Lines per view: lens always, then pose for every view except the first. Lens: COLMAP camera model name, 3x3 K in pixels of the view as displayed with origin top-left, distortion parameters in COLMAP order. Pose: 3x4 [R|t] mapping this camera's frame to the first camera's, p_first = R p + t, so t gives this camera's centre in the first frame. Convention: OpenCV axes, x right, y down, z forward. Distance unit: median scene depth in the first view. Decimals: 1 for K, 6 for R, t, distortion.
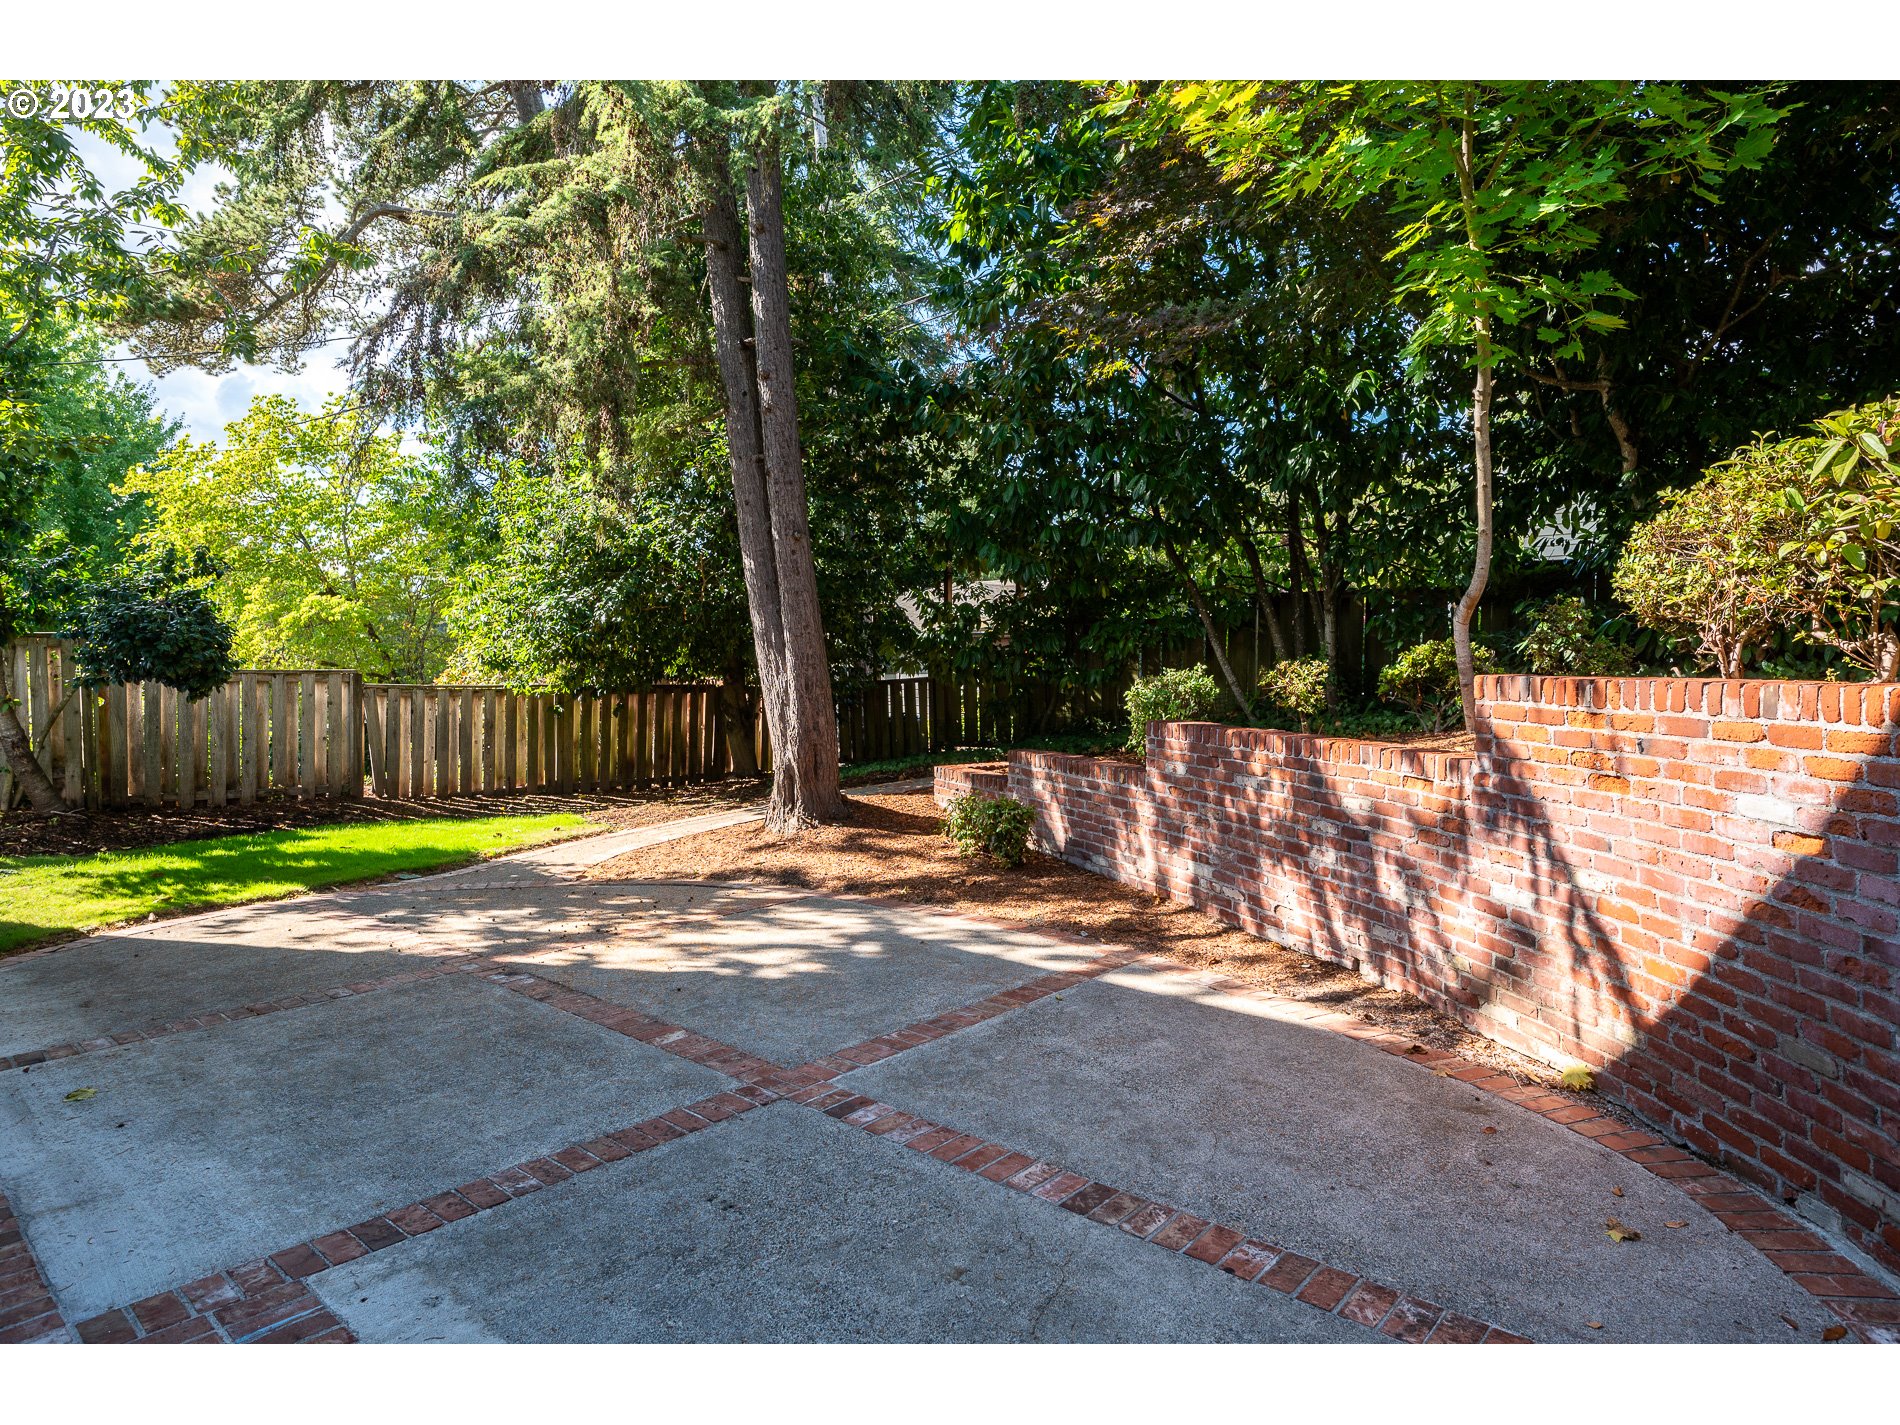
lens RADIAL K [[1035.7, 0, 948.3], [0, 1035.7, 711.1], [0, 0, 1]] dist [0.000496, -0.000428]
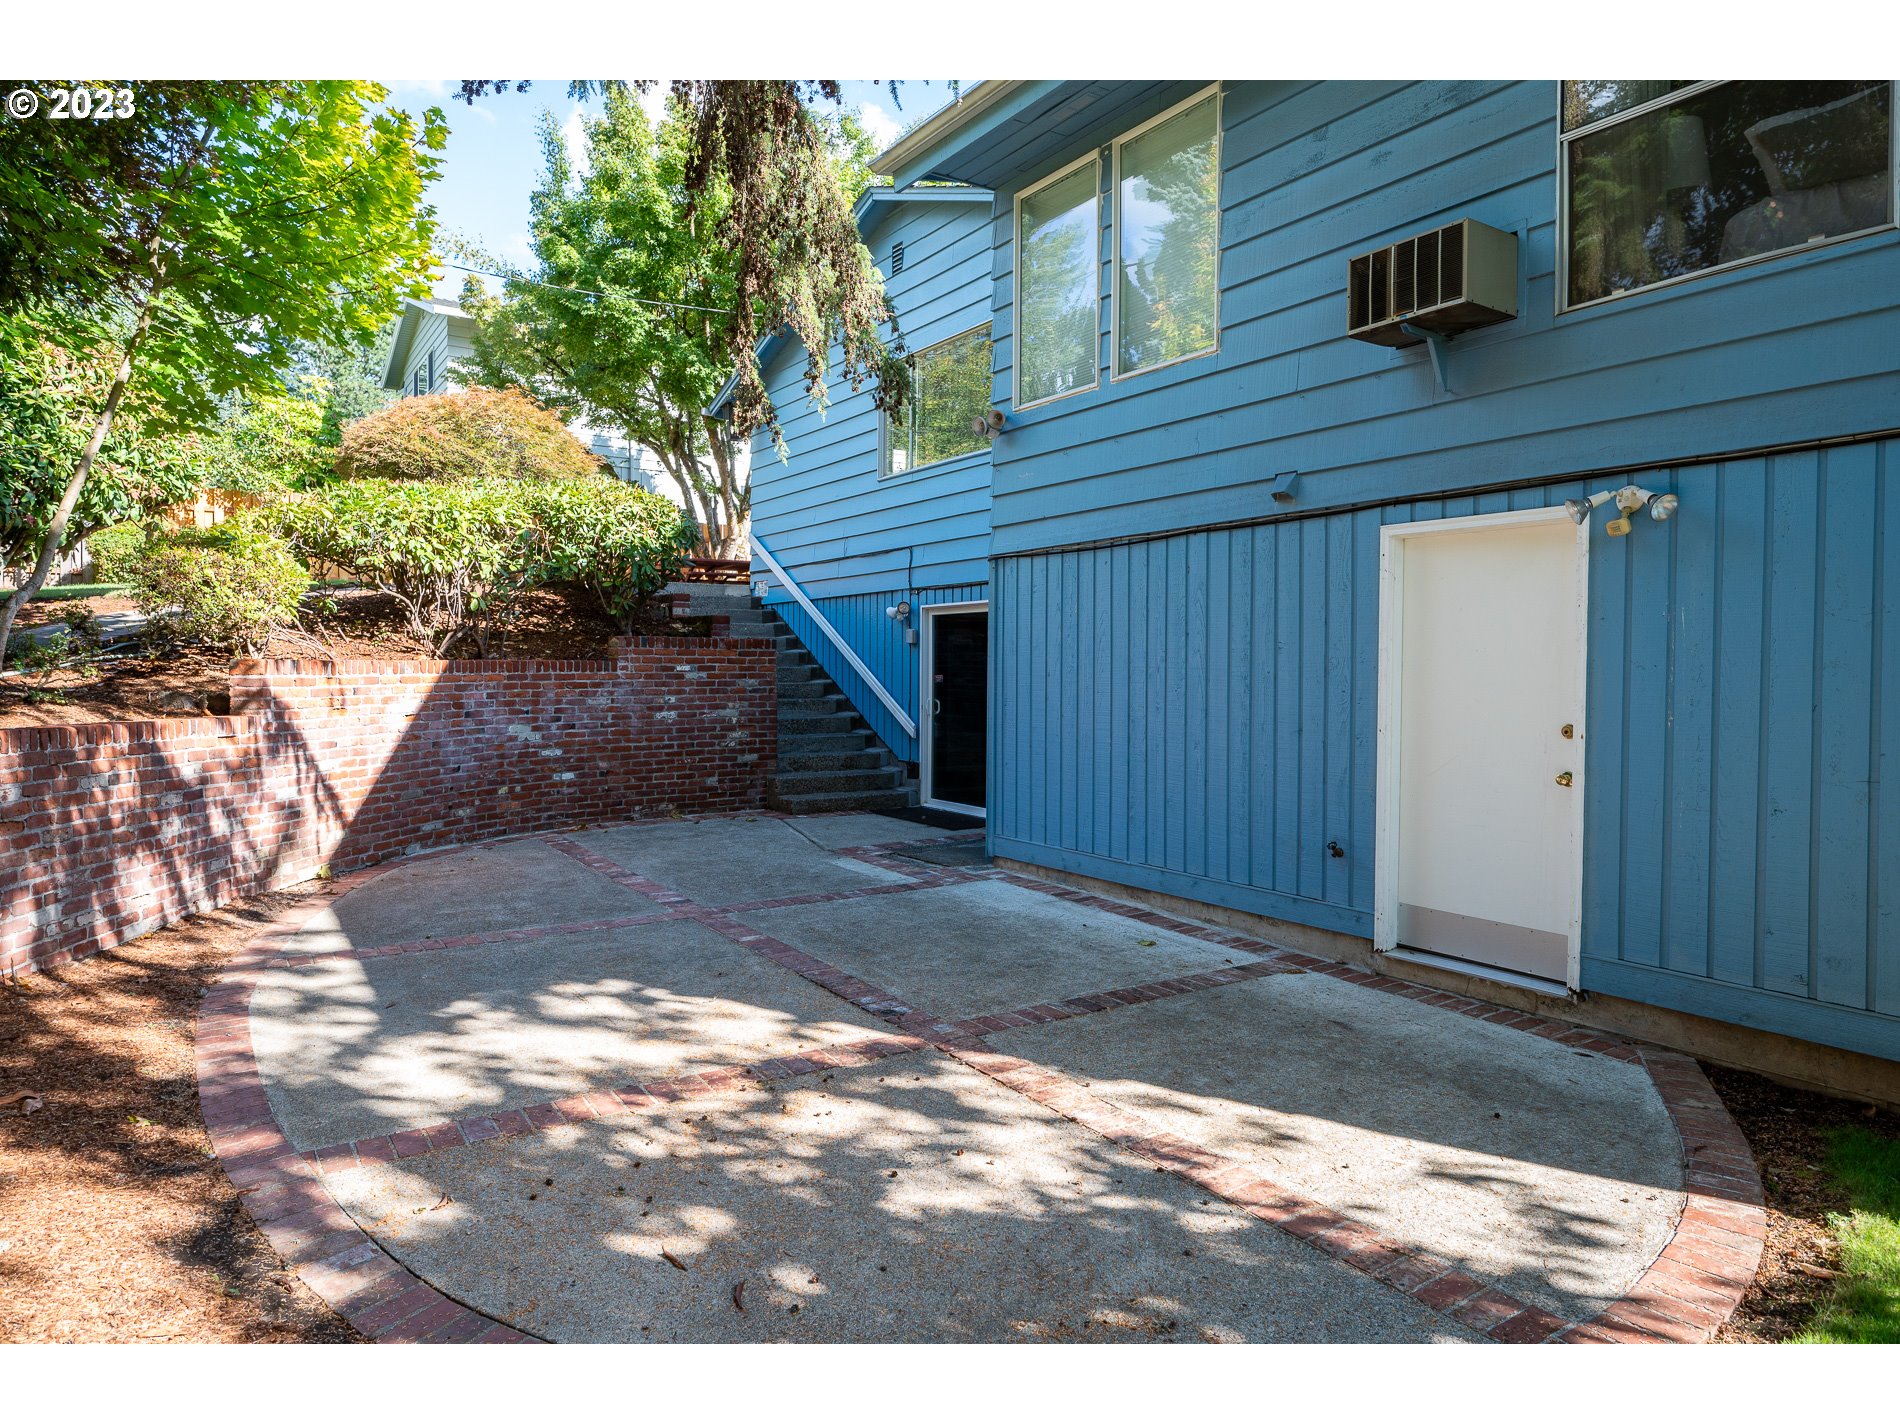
lens RADIAL K [[1224.7, 0, 937.0], [0, 1224.7, 701.0], [0, 0, 1]] dist [-0.004144, 0.004746]
pose [[-0.963164, -0.002664, 0.268903, -0.872613], [0.017813, 0.997123, 0.073680, -0.082712], [-0.268326, 0.075756, -0.960345, 2.312243]]
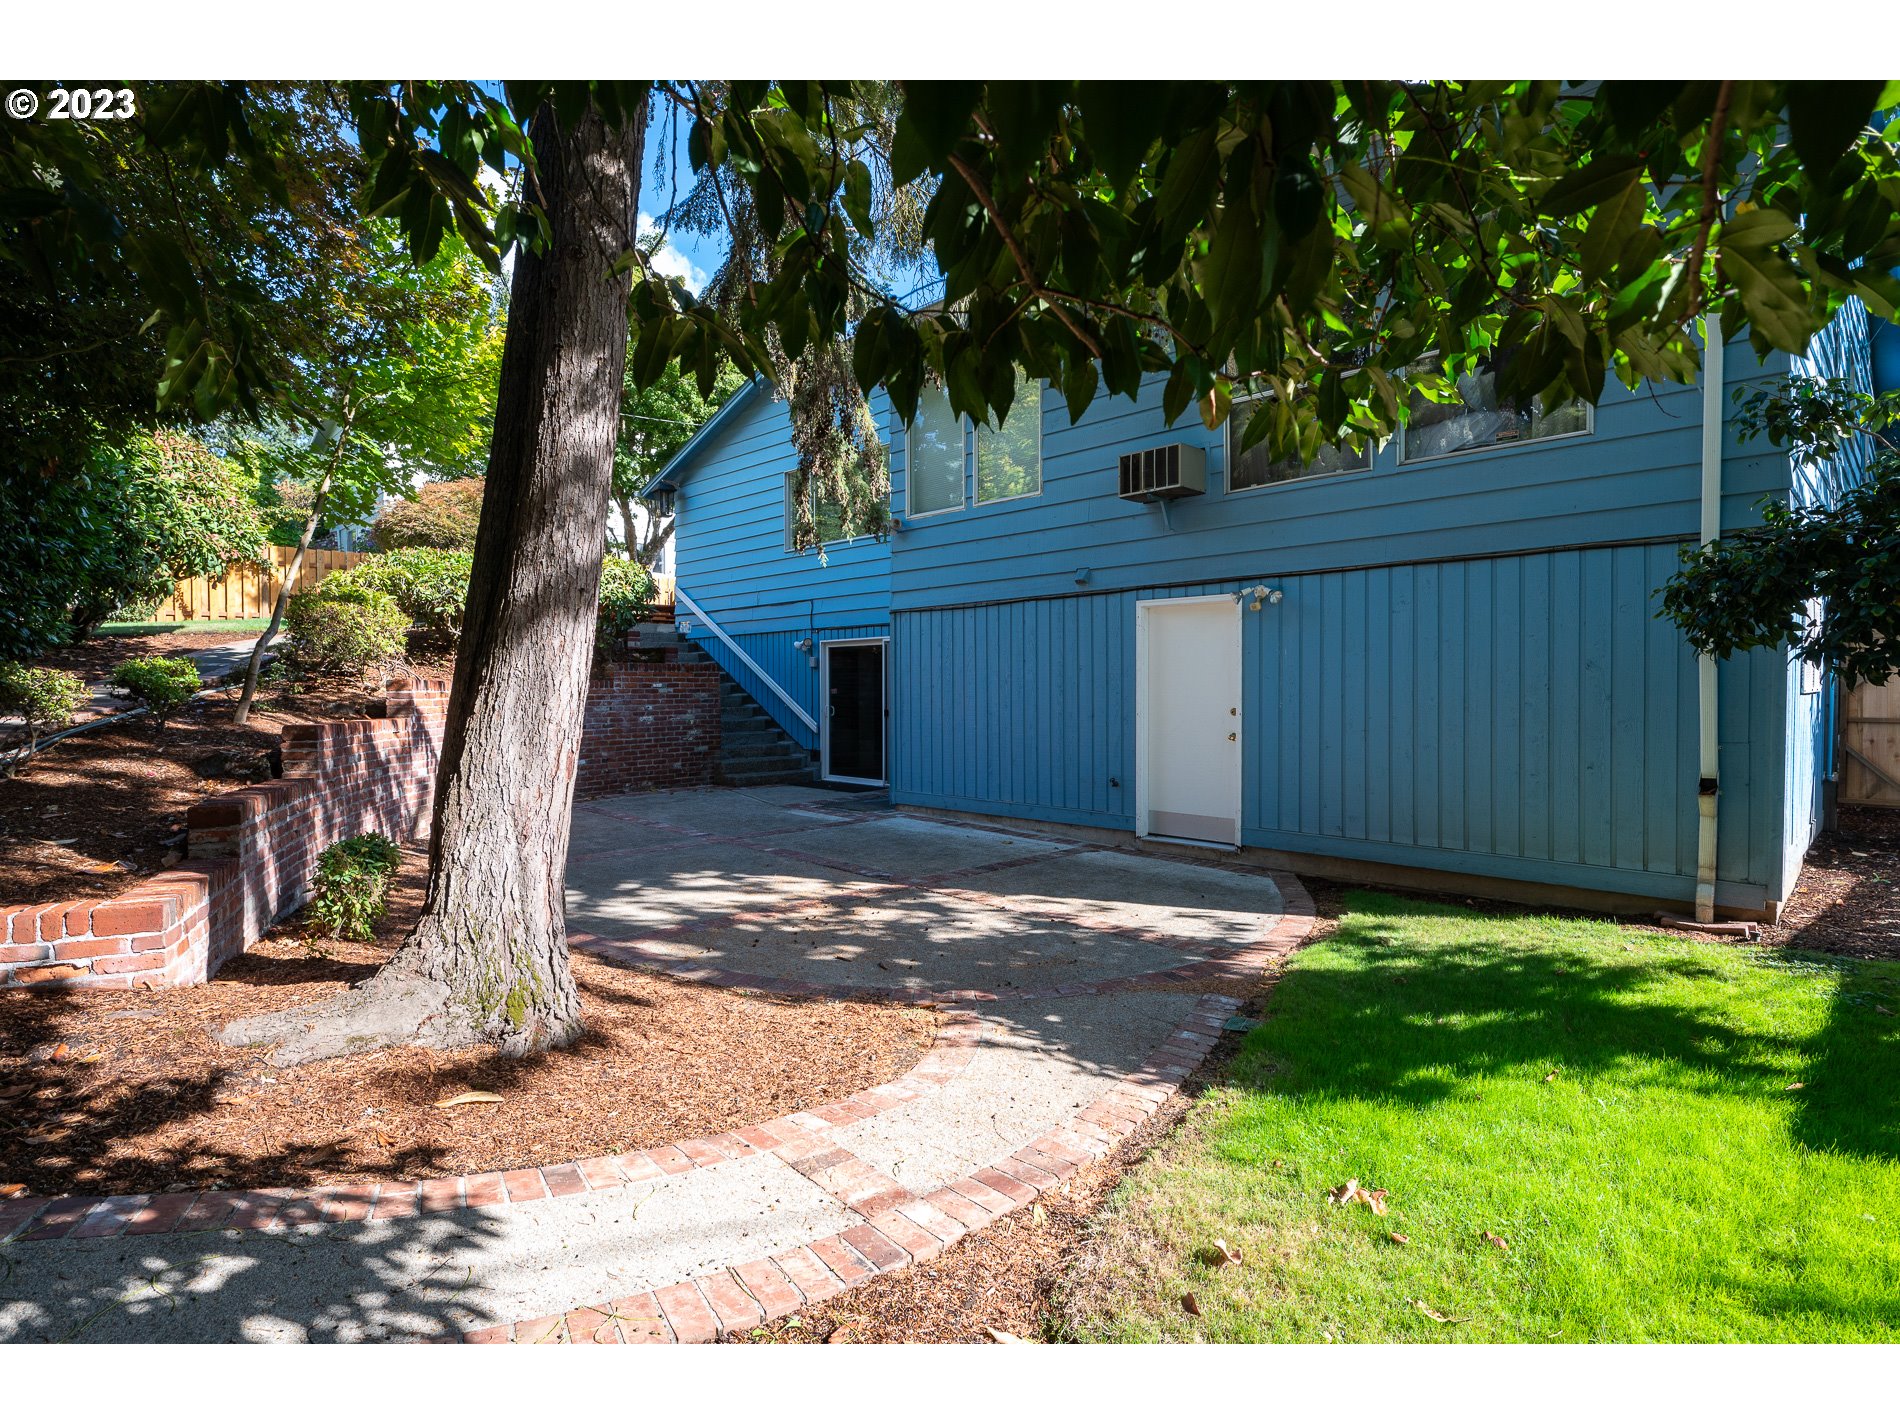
lens RADIAL K [[1035.7, 0, 955.5], [0, 1035.7, 710.7], [0, 0, 1]] dist [0.000496, -0.000428]
pose [[-0.997791, 0.011882, 0.065363, -0.755450], [0.016709, 0.997133, 0.073802, -0.106853], [-0.064299, 0.074731, -0.995129, 2.948003]]
